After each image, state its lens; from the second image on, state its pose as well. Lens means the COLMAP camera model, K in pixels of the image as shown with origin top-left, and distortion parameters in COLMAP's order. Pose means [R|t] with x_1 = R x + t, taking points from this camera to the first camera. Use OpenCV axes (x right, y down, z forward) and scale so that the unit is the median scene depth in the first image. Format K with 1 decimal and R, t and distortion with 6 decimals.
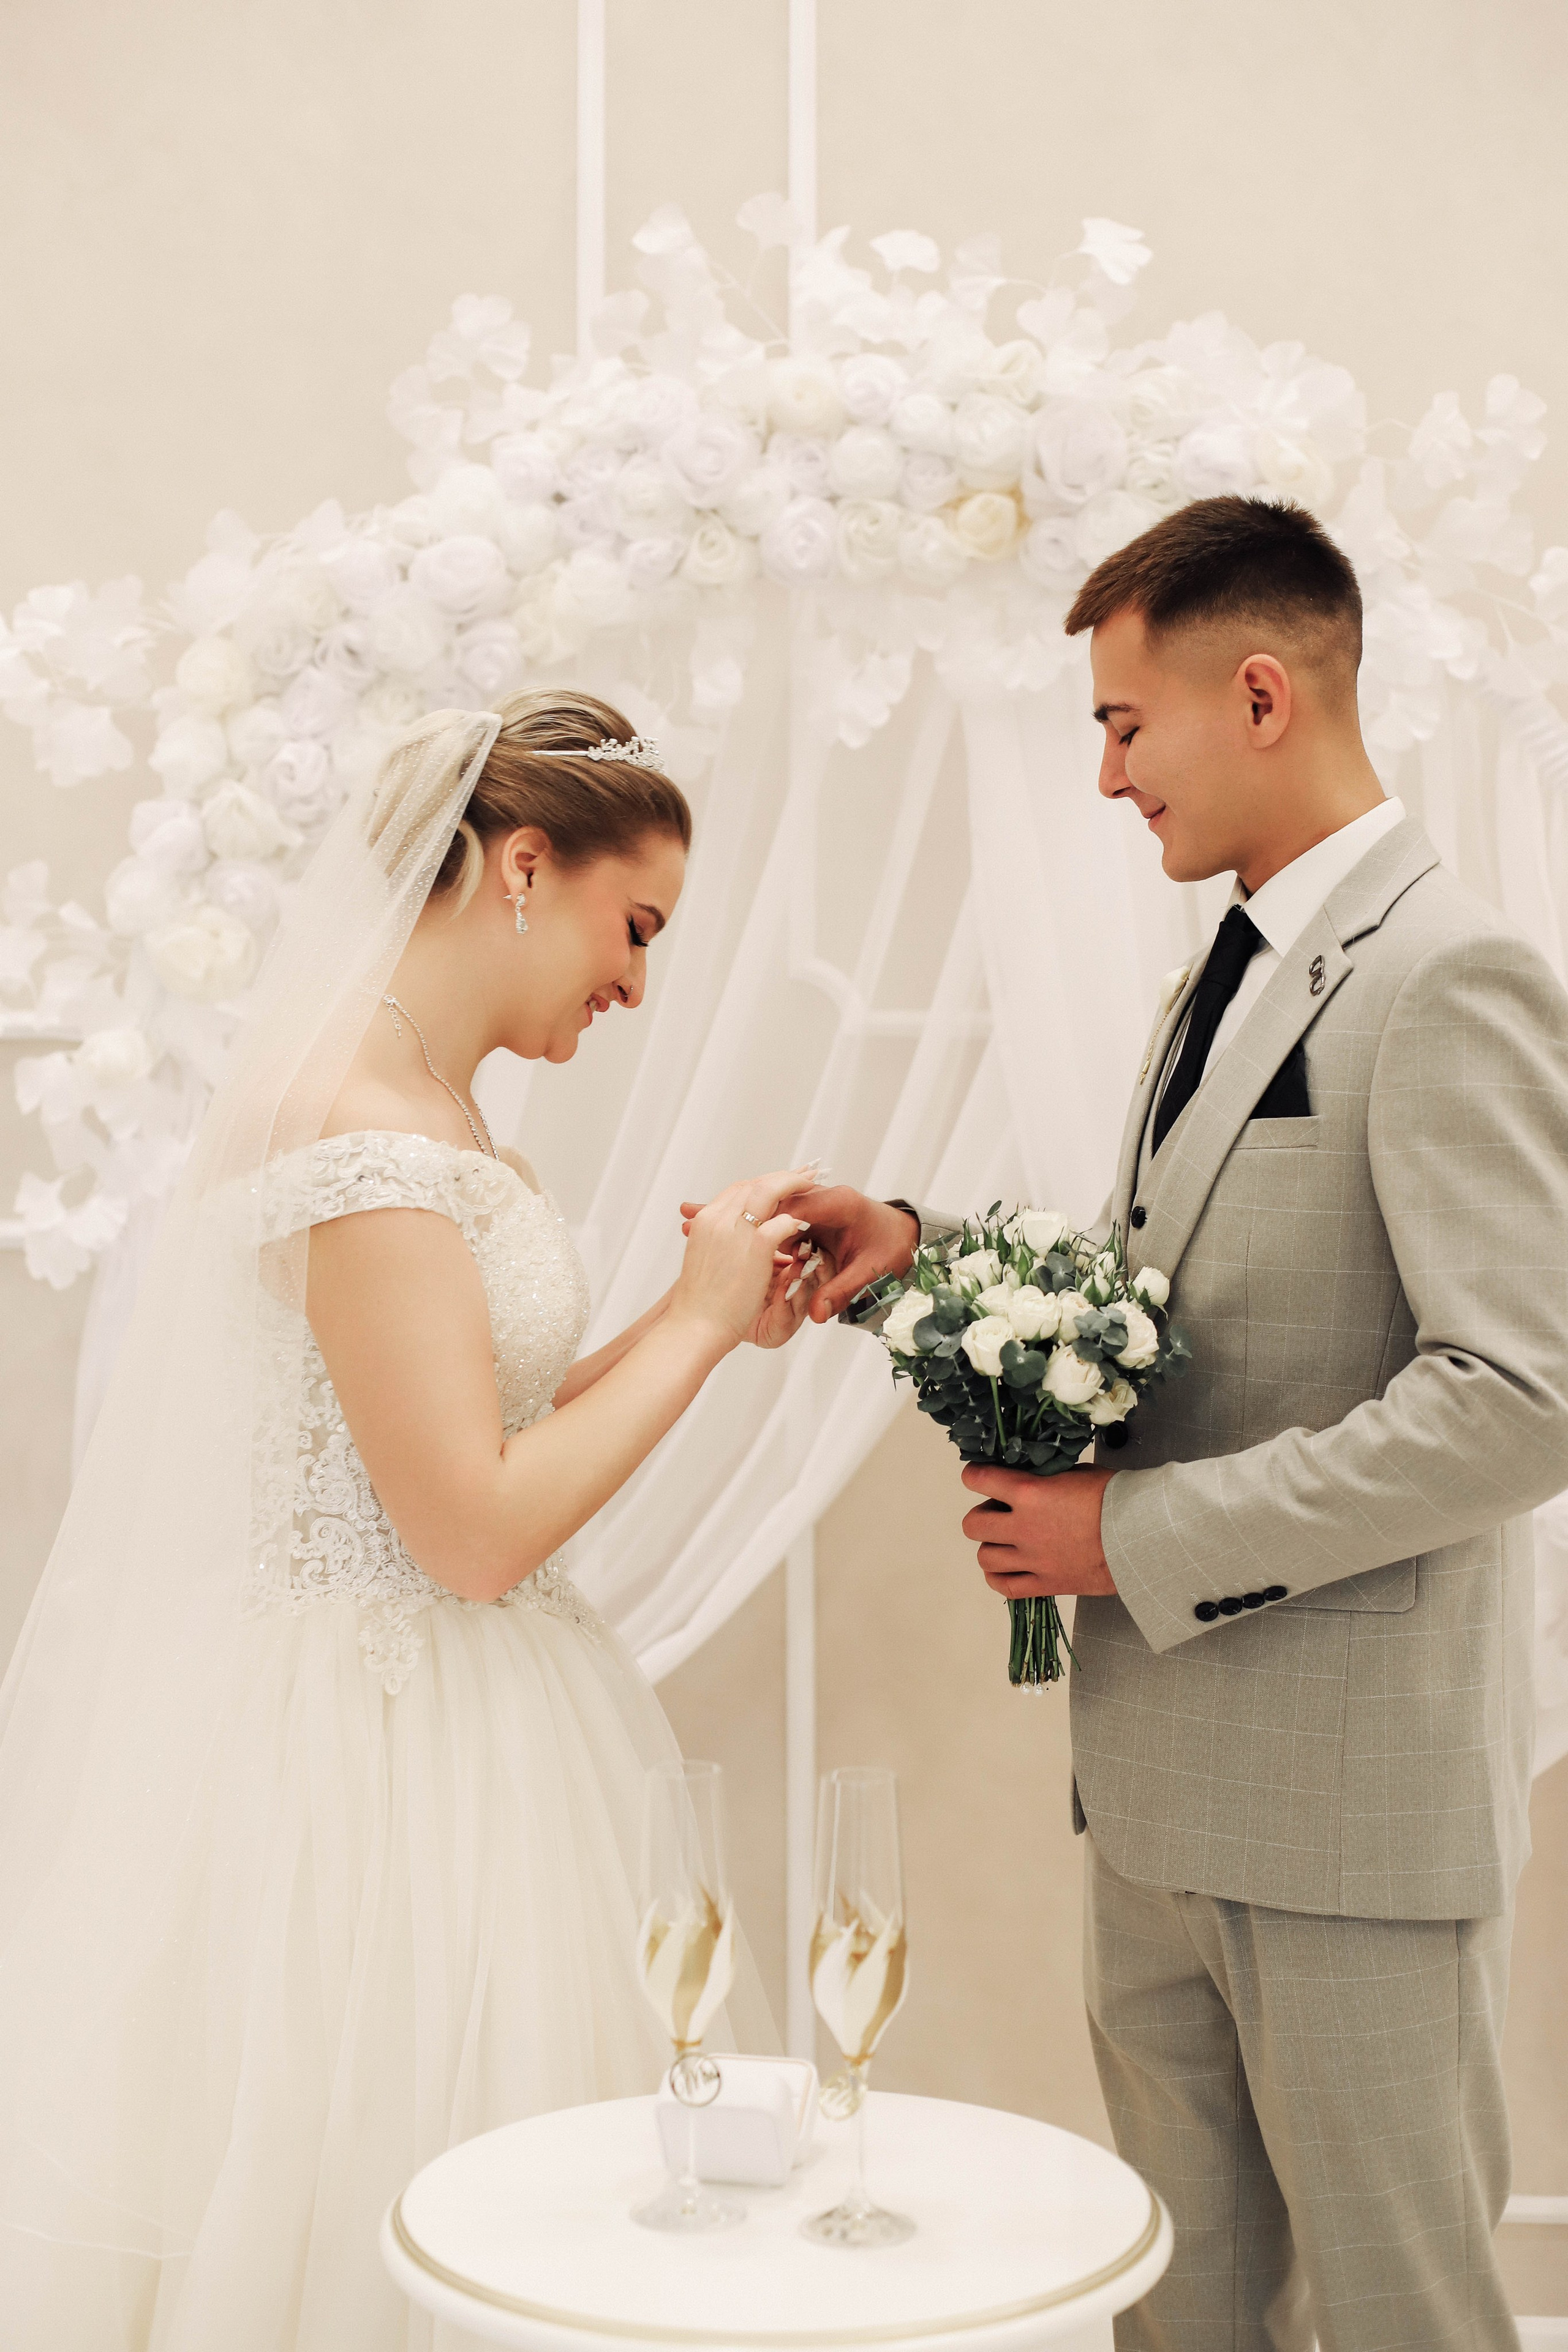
lens RADIAL K [[3421.6, 0, 784.0], [0, 3421.6, 1176.0], [0, 0, 1]] dist [-0.130003, 0.012830]
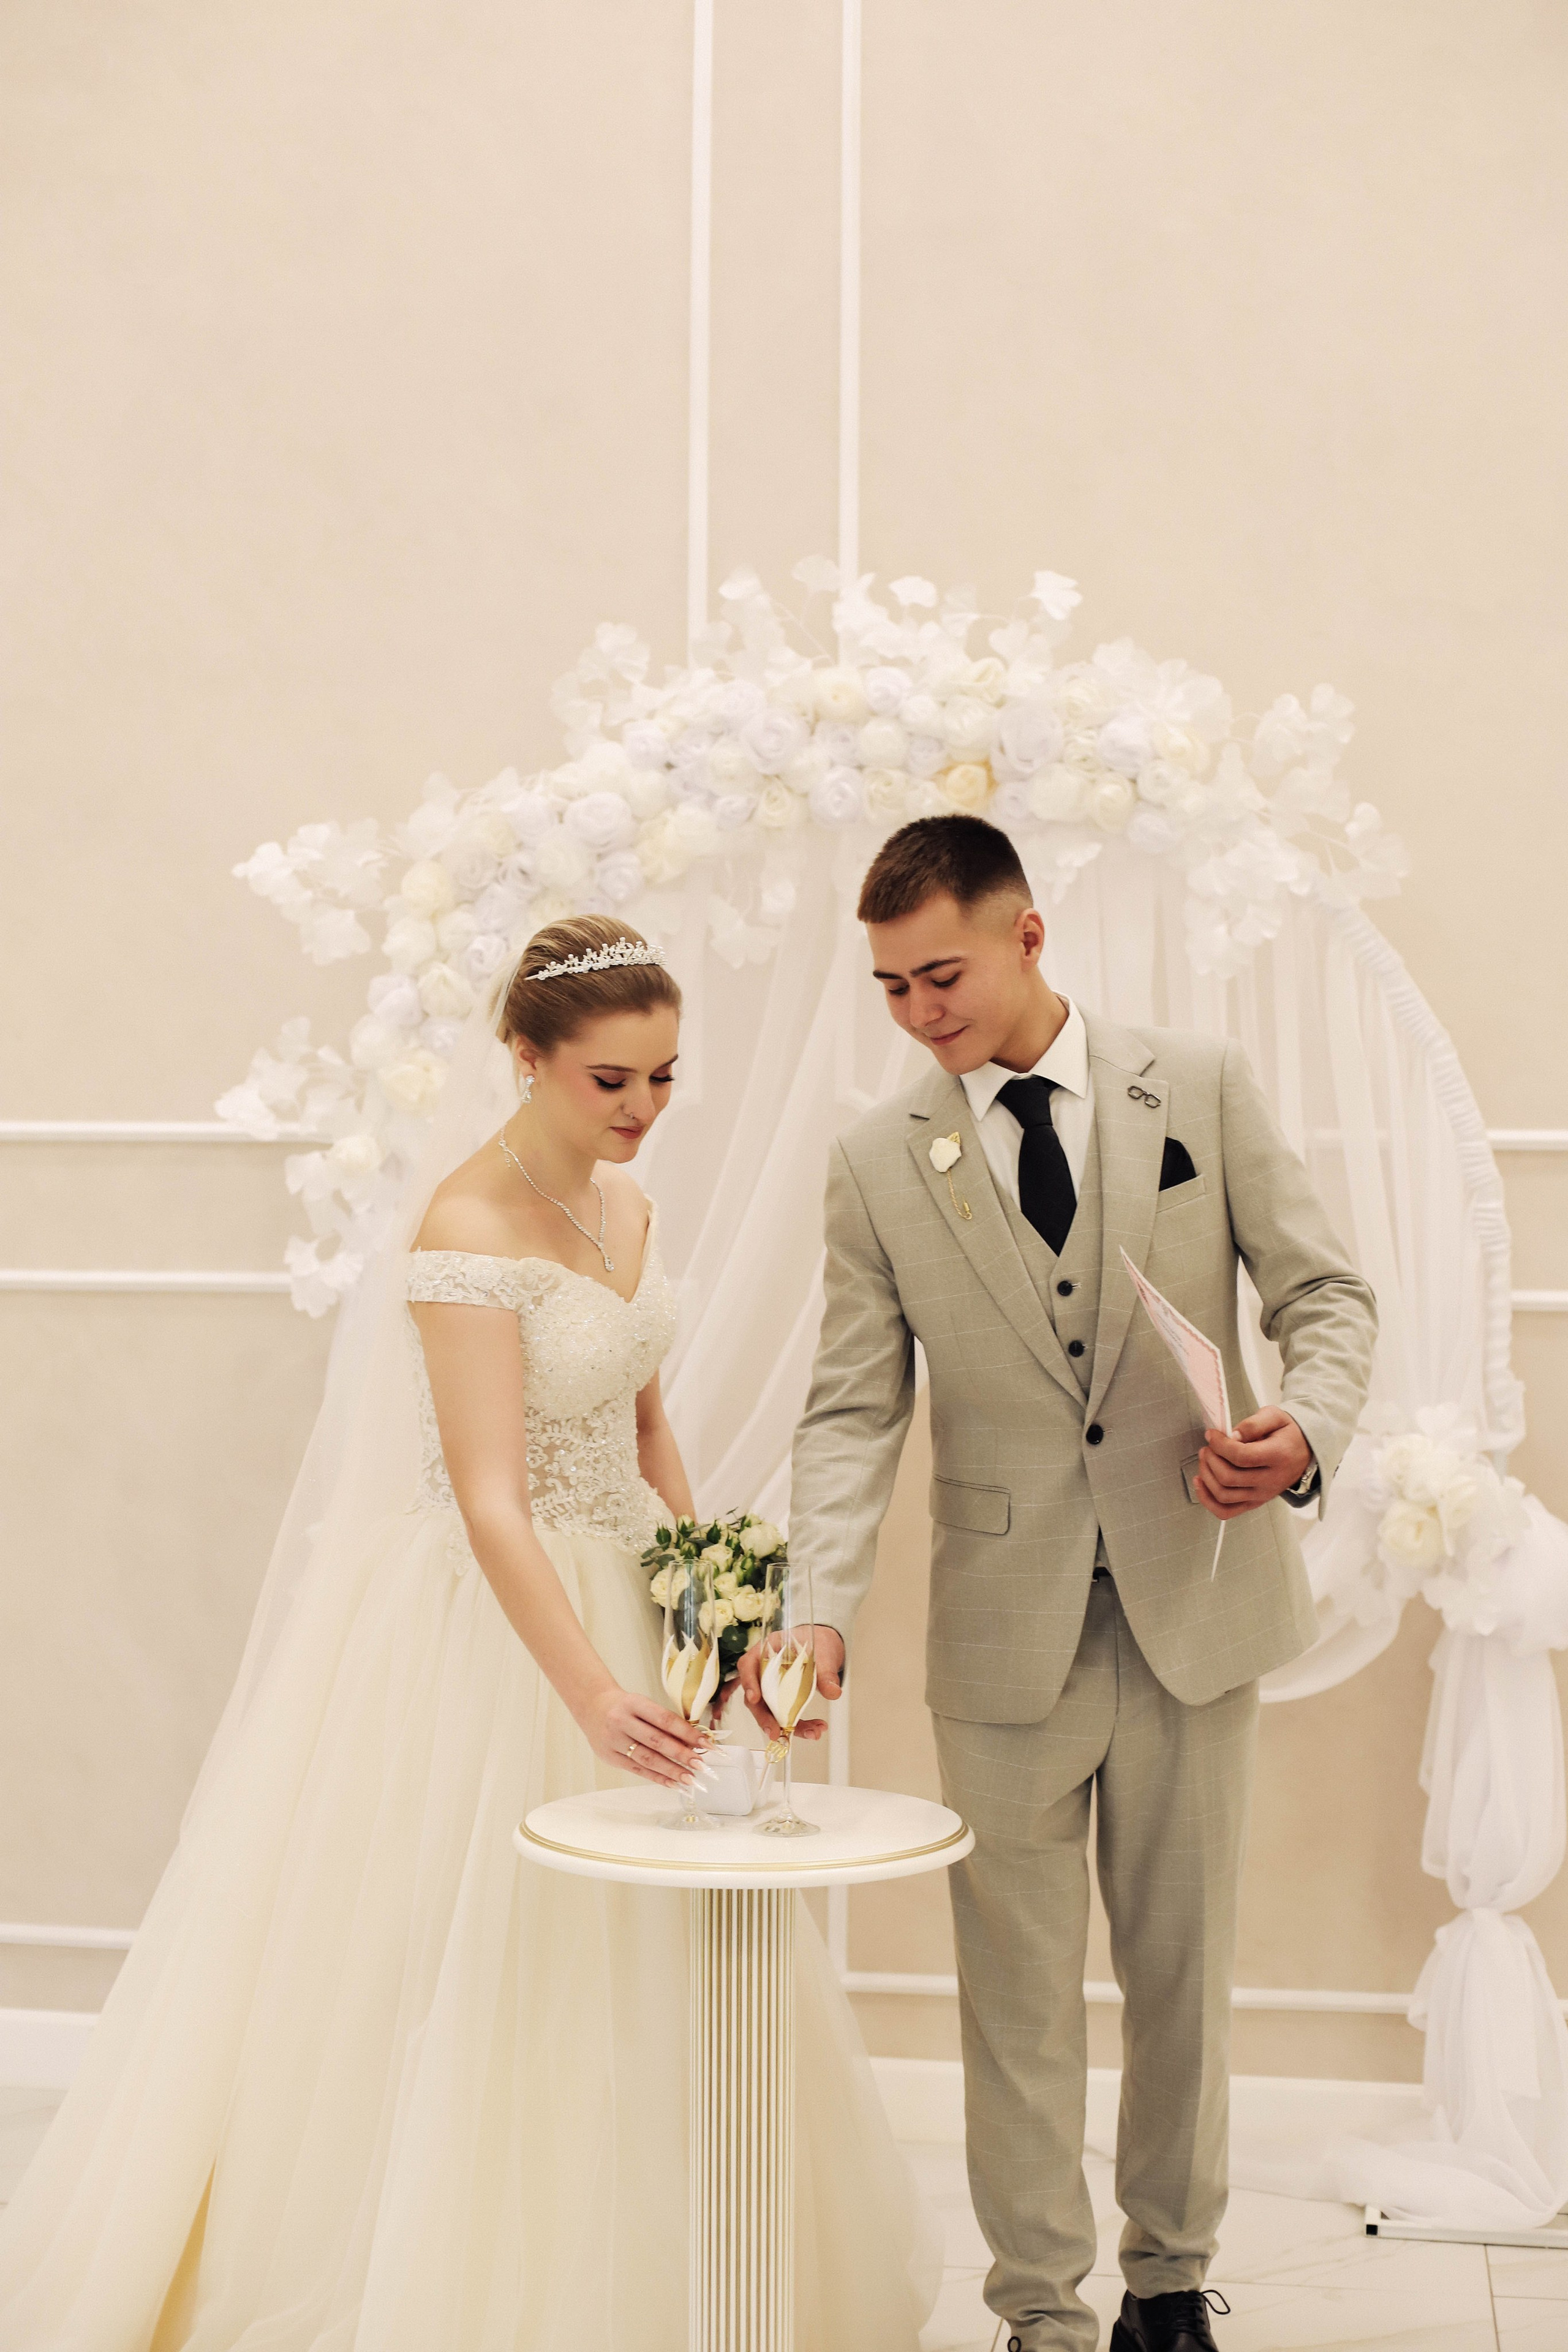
lens RADIAL K [[3421.6, 0, 784.0], [0, 3421.6, 1176.0], [0, 0, 1]] dist [-0.130003, 0.012830]
pose [[0.998386, 0.006951, -0.056372, 0.064392], [-0.008787, 0.999436, -0.032398, 0.018940], [0.056115, 0.032841, 0.997884, -0.424611]]
